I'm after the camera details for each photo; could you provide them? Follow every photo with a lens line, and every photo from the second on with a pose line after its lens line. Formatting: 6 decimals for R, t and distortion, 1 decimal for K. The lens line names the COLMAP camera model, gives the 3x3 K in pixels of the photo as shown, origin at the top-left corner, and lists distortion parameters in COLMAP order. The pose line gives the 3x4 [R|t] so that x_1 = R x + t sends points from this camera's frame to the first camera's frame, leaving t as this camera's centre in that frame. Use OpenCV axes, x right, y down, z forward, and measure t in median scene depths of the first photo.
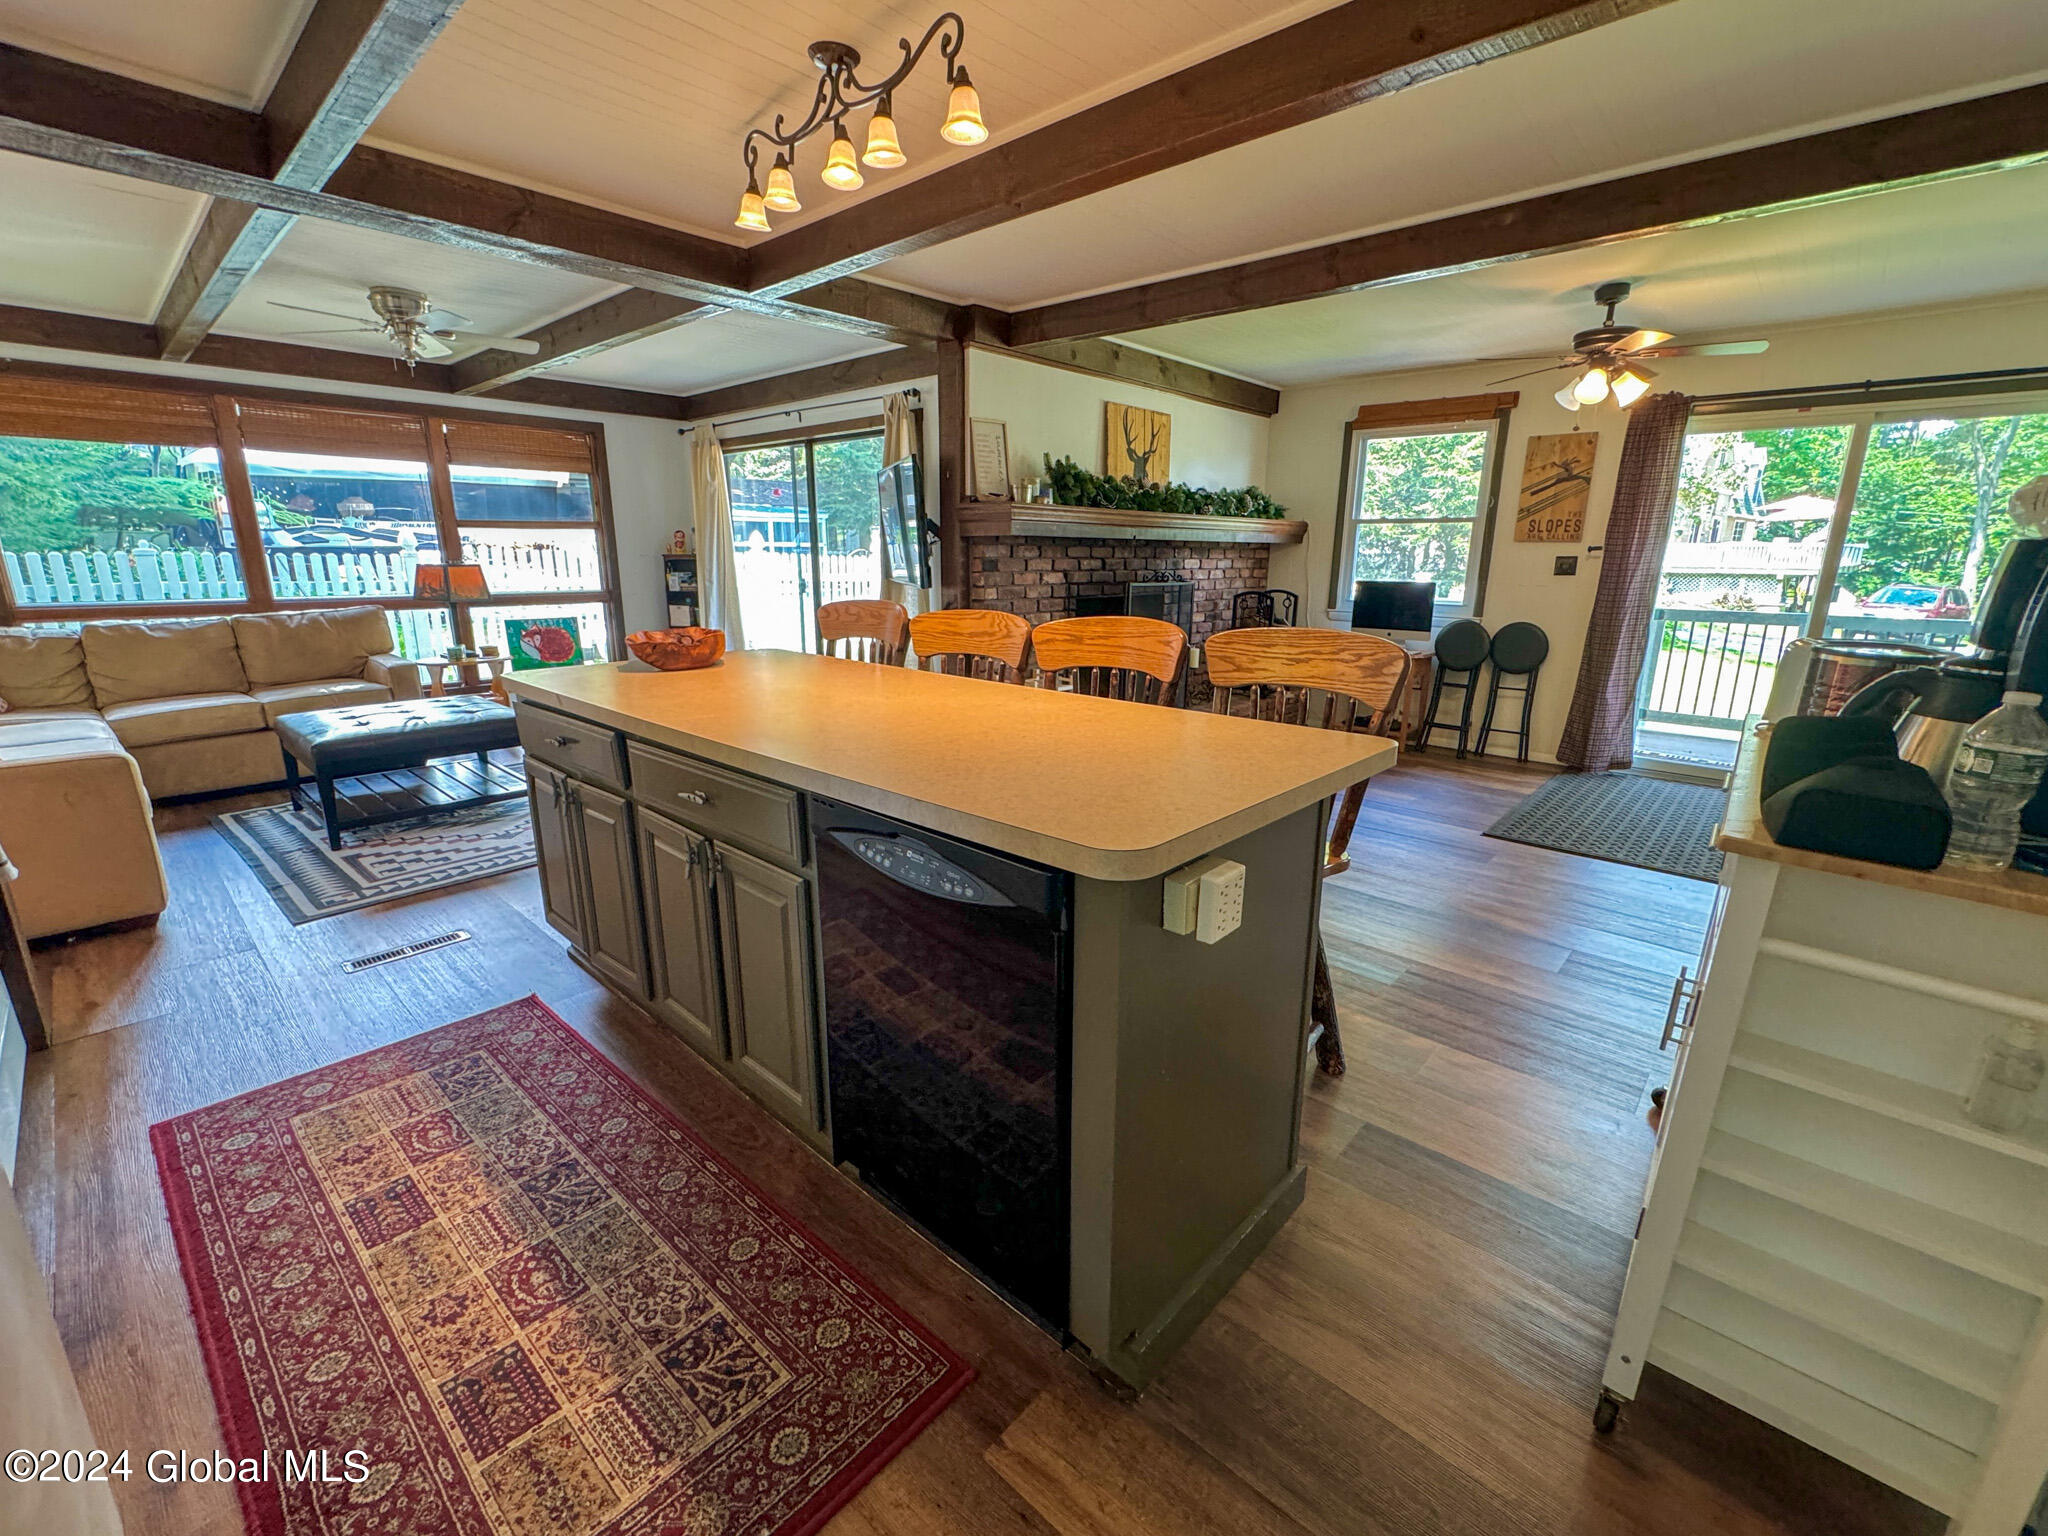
lens RADIAL K [[874.8, 0, 1024.0], [0, 874.8, 768.0], [0, 0, 1]] dist [-0.000404, -0.000041]
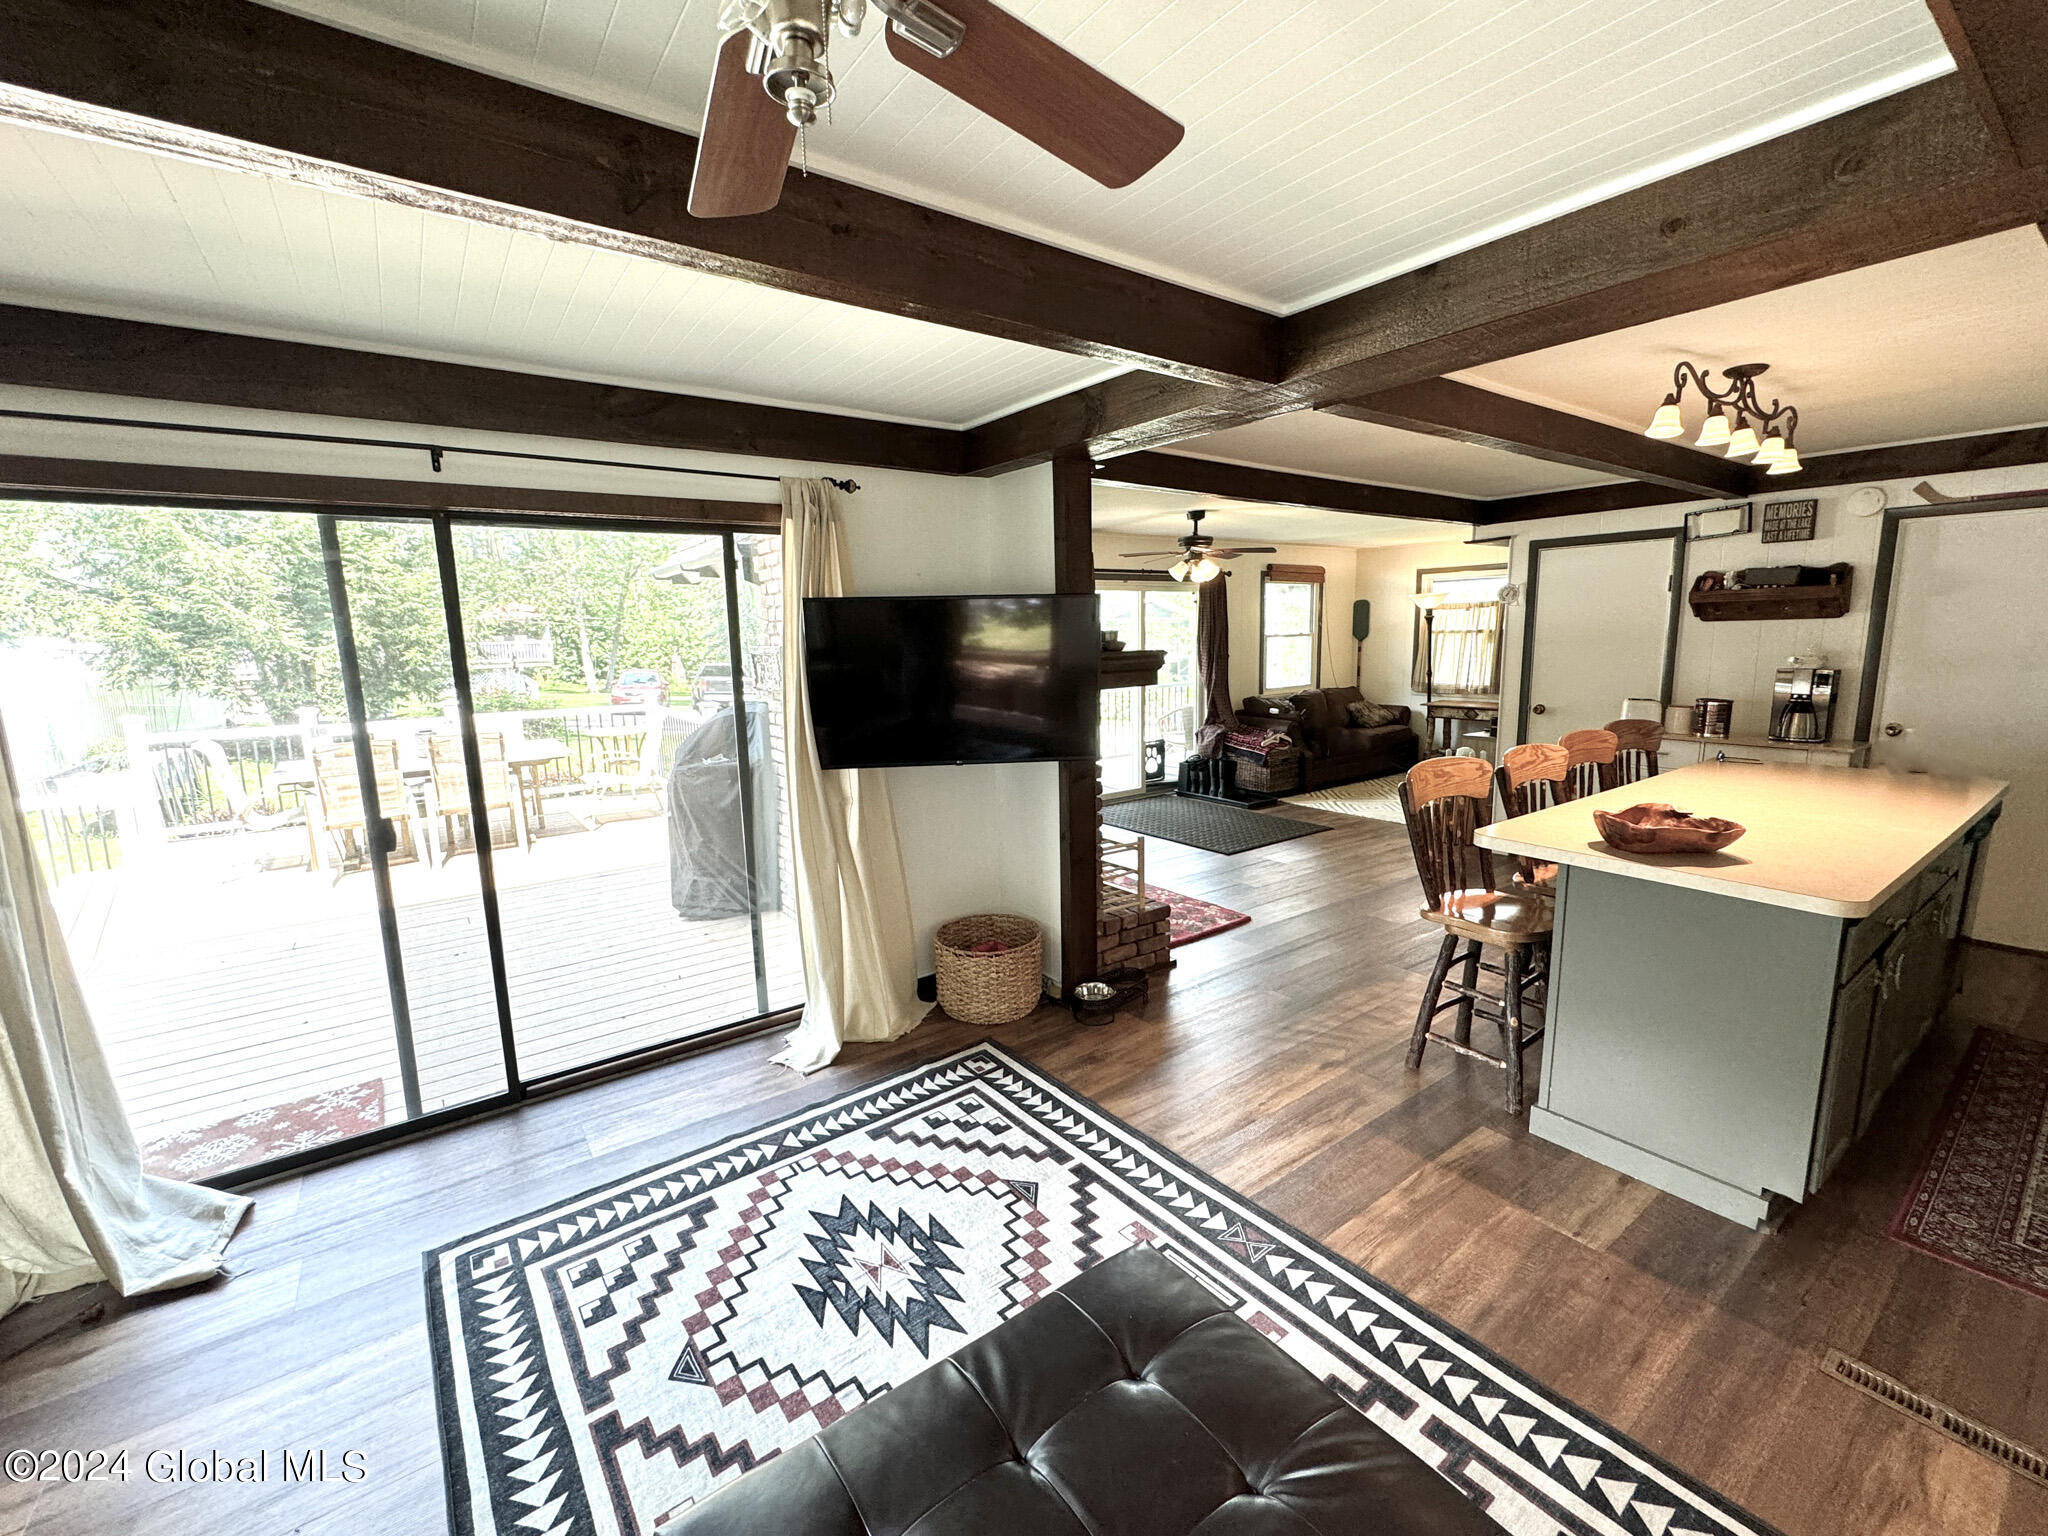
lens RADIAL K [[874.8, 0, 1024.0], [0, 874.8, 768.0], [0, 0, 1]] dist [-0.000404, -0.000041]
pose [[-0.198636, 0.154104, -0.967882, -0.228909], [-0.219463, 0.955489, 0.197171, -0.401014], [0.955186, 0.251580, -0.155975, 1.258168]]
